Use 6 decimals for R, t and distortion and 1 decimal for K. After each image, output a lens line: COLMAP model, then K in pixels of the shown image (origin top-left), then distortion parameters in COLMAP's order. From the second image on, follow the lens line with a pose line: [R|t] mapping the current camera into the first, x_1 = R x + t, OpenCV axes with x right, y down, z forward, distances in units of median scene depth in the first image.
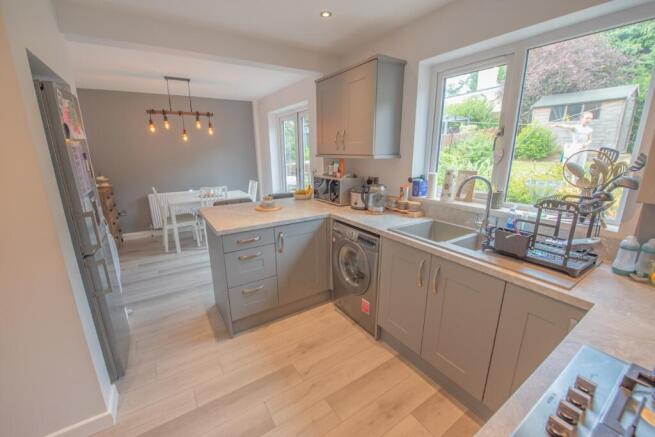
lens RADIAL K [[264.5, 0, 324.6], [0, 264.5, 218.5], [0, 0, 1]] dist [-0.013596, -0.000188]
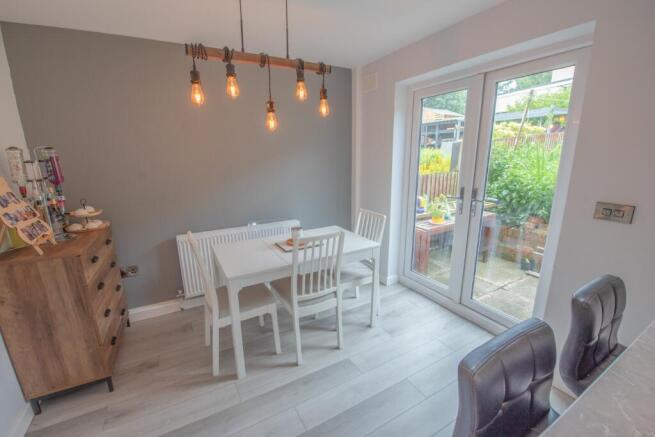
lens RADIAL K [[276.2, 0, 327.5], [0, 276.2, 218.5], [0, 0, 1]] dist [-0.012837, -0.000148]
pose [[0.997559, 0.009424, -0.069194, -0.429482], [-0.011162, 0.999631, -0.024769, -0.152061], [0.068935, 0.025480, 0.997296, 0.605712]]
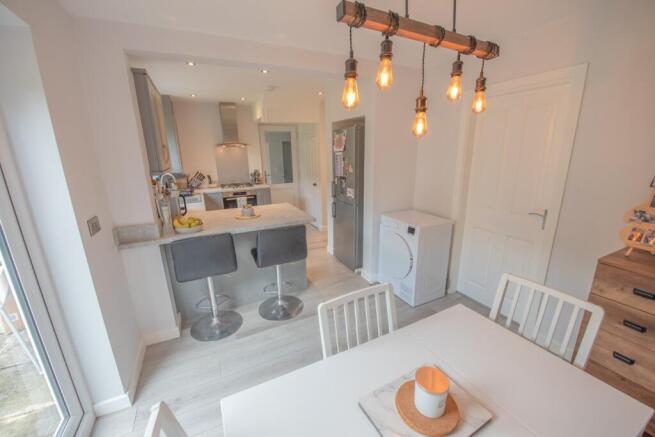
lens RADIAL K [[260.5, 0, 327.5], [0, 260.5, 218.5], [0, 0, 1]] dist [-0.009308, -0.005619]
pose [[-0.993001, -0.002896, 0.118074, -0.478798], [0.054920, 0.873727, 0.483306, -0.379622], [-0.104564, 0.486408, -0.867452, 1.381534]]
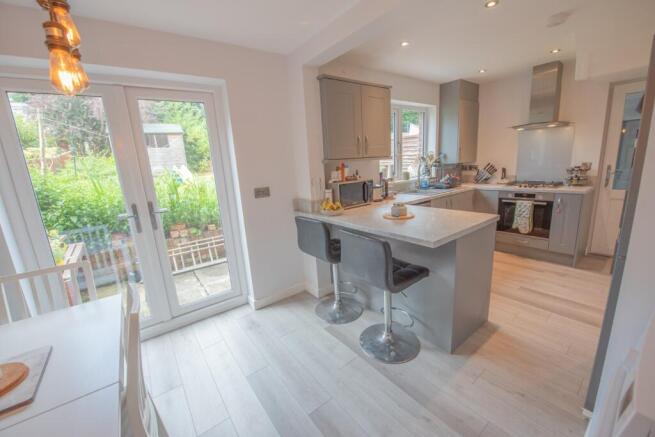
lens RADIAL K [[260.5, 0, 327.5], [0, 260.5, 218.5], [0, 0, 1]] dist [-0.009308, -0.005619]
pose [[-0.070783, -0.200086, 0.977218, -0.756510], [0.310364, 0.926629, 0.212208, -0.208873], [-0.947979, 0.318314, -0.003491, 0.902529]]
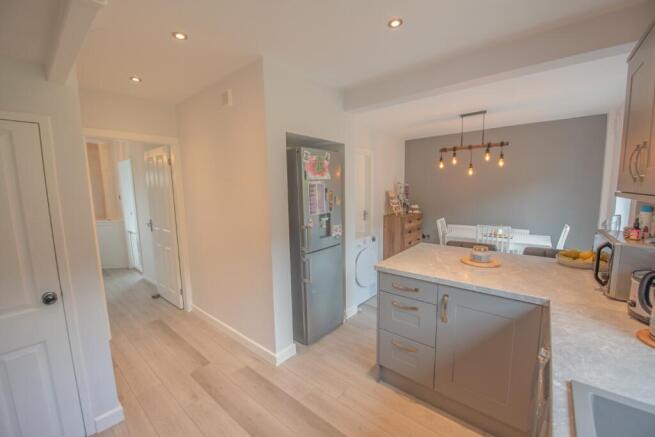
lens RADIAL K [[260.5, 0, 327.5], [0, 260.5, 218.5], [0, 0, 1]] dist [-0.009308, -0.005619]
pose [[0.297581, 0.115148, -0.947727, 0.245469], [-0.225637, 0.973059, 0.047377, -0.070326], [0.927650, 0.199744, 0.315545, 0.259708]]
